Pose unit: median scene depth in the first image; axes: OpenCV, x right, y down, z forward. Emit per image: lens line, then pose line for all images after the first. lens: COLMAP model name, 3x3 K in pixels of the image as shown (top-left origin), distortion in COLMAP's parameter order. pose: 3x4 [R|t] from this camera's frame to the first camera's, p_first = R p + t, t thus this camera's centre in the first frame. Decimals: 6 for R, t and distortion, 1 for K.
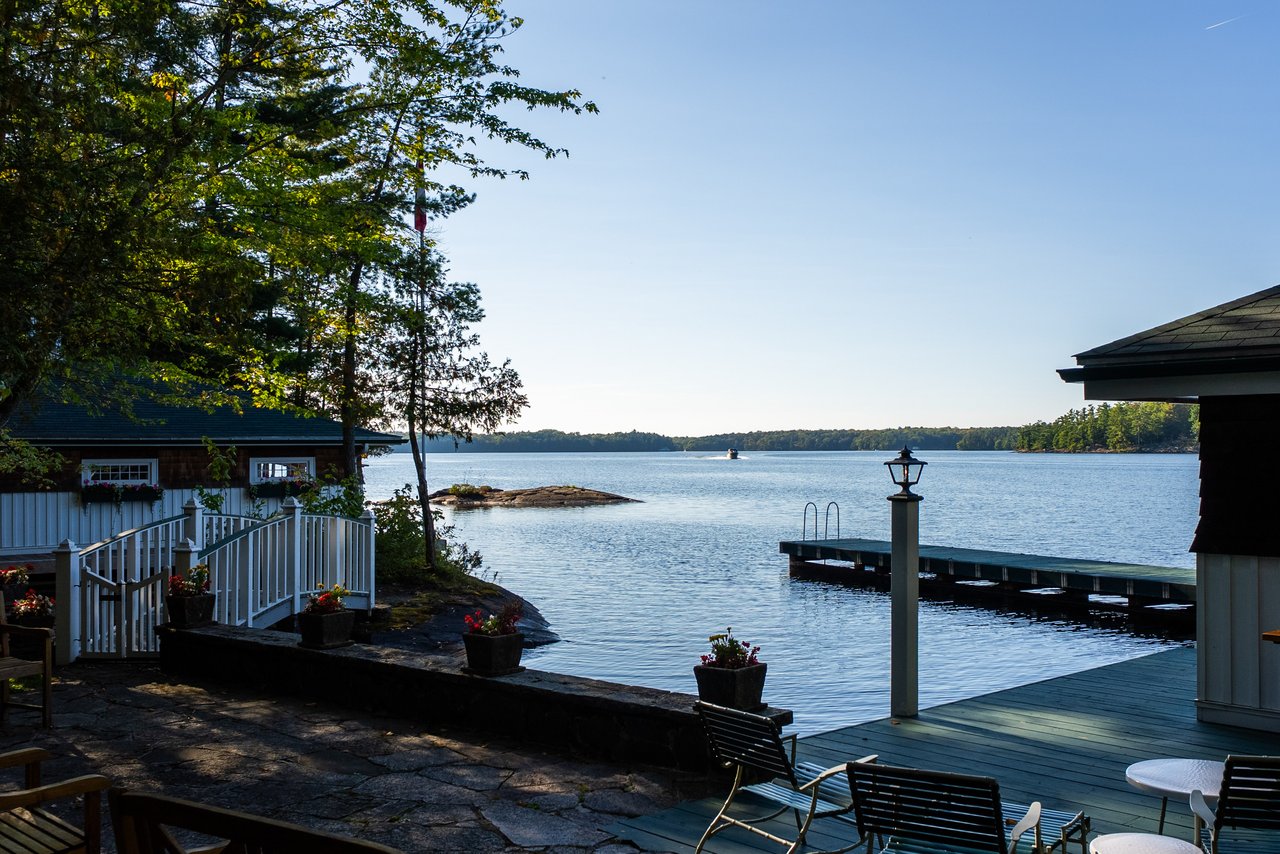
lens RADIAL K [[1296.4, 0, 689.5], [0, 1296.4, 431.4], [0, 0, 1]] dist [-0.007765, 0.020979]
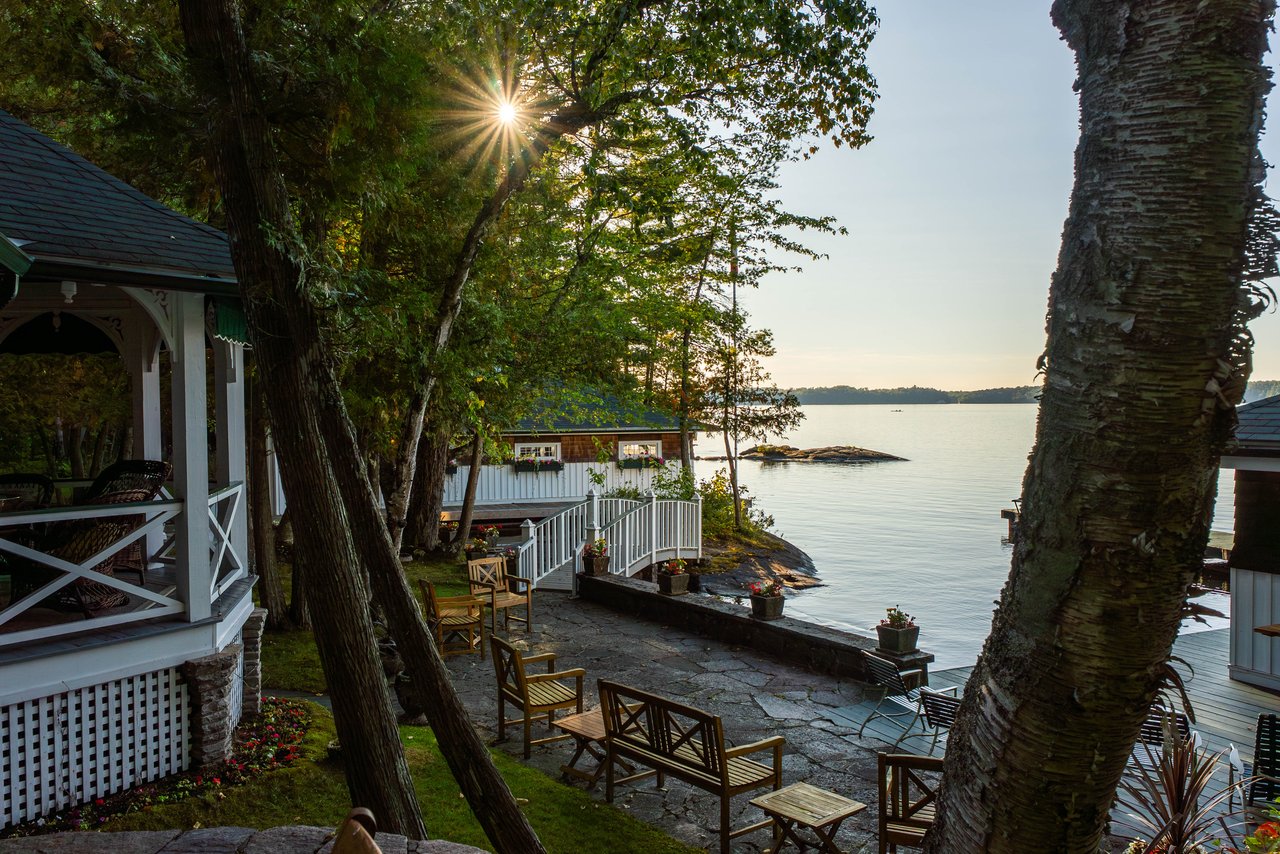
lens RADIAL K [[1037.7, 0, 630.2], [0, 1037.7, 411.2], [0, 0, 1]] dist [-0.029641, 0.070964]
pose [[0.952889, 0.002244, -0.303312, 0.049368], [0.003674, 0.999814, 0.018938, -0.061455], [0.303298, -0.019160, 0.952703, -0.194489]]
